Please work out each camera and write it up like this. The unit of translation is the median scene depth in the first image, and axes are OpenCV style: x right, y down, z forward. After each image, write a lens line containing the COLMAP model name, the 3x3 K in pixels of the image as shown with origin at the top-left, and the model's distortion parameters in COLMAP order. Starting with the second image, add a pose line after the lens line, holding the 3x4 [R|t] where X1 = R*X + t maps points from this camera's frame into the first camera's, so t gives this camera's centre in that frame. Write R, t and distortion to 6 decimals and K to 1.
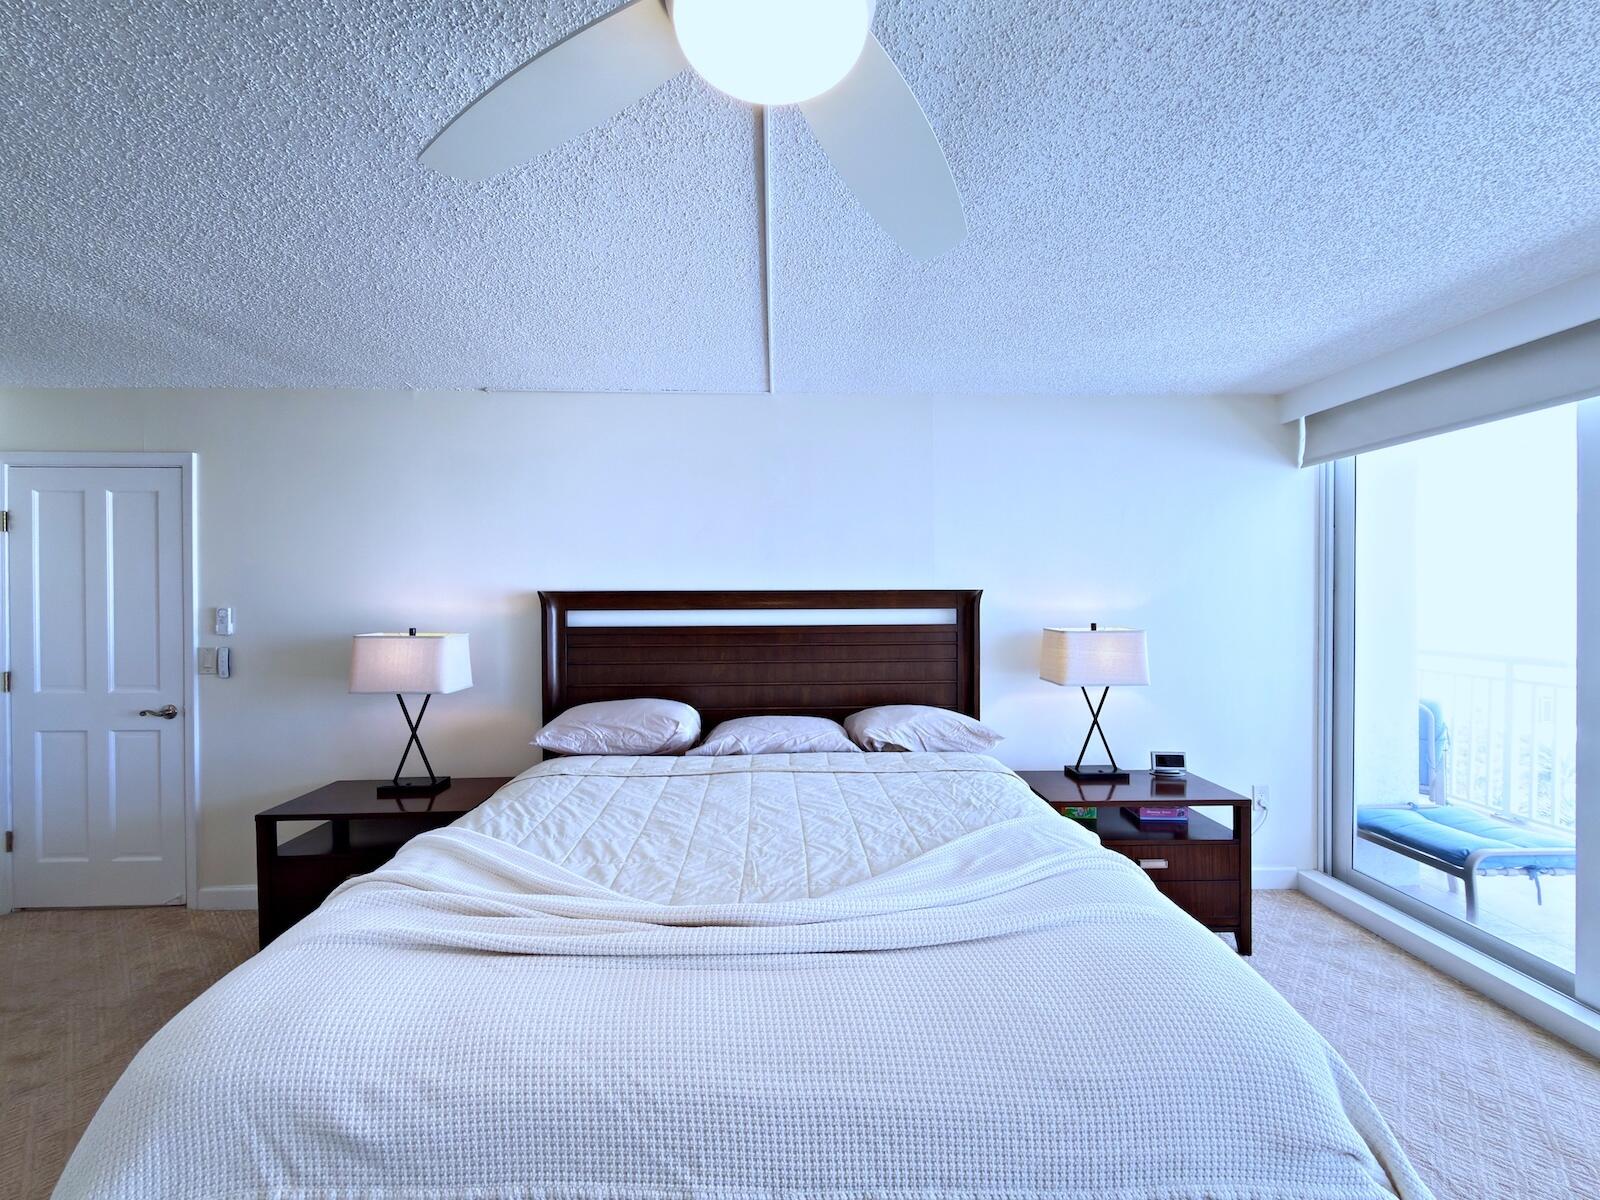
lens RADIAL K [[654.4, 0, 807.7], [0, 654.4, 598.6], [0, 0, 1]] dist [0.000199, 0.000021]
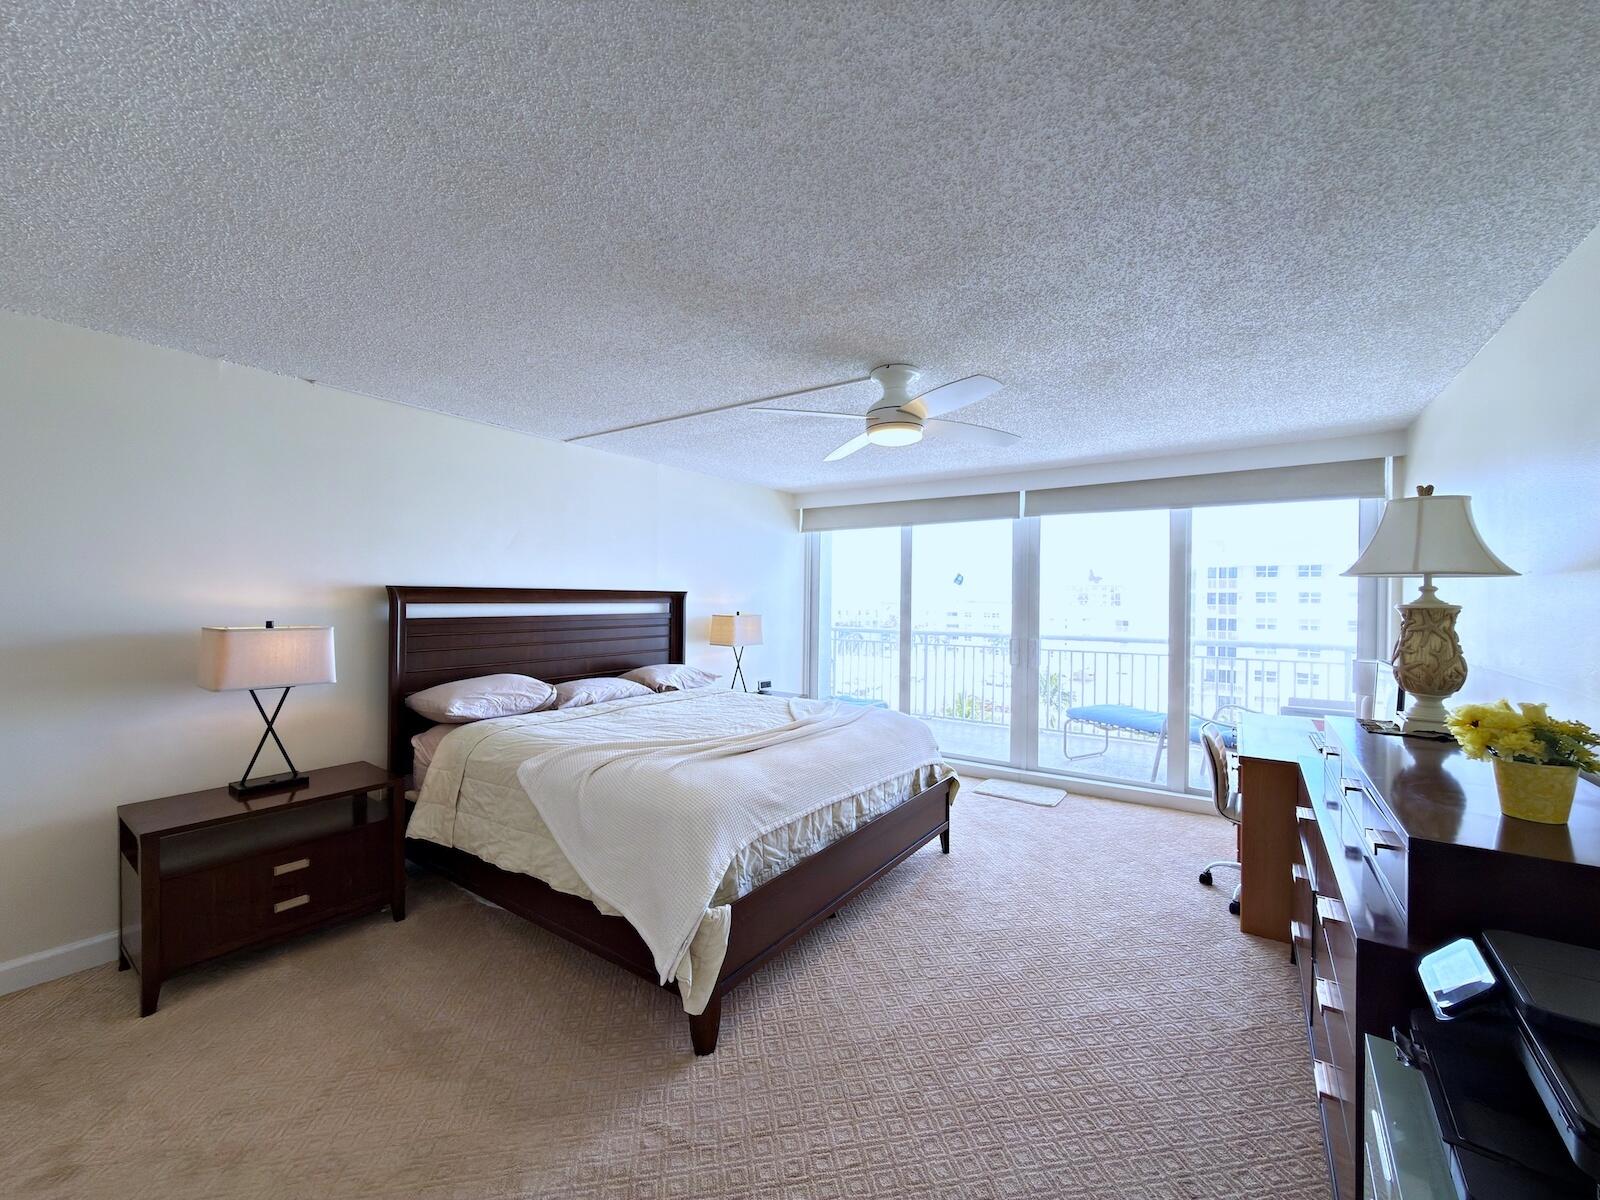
lens RADIAL K [[654.4, 0, 807.7], [0, 654.4, 598.6], [0, 0, 1]] dist [0.000199, 0.000021]
pose [[0.588986, 0.009639, 0.808086, -0.907089], [-0.014345, 0.999896, -0.001471, 0.001988], [-0.808016, -0.010726, 0.589063, -0.210323]]
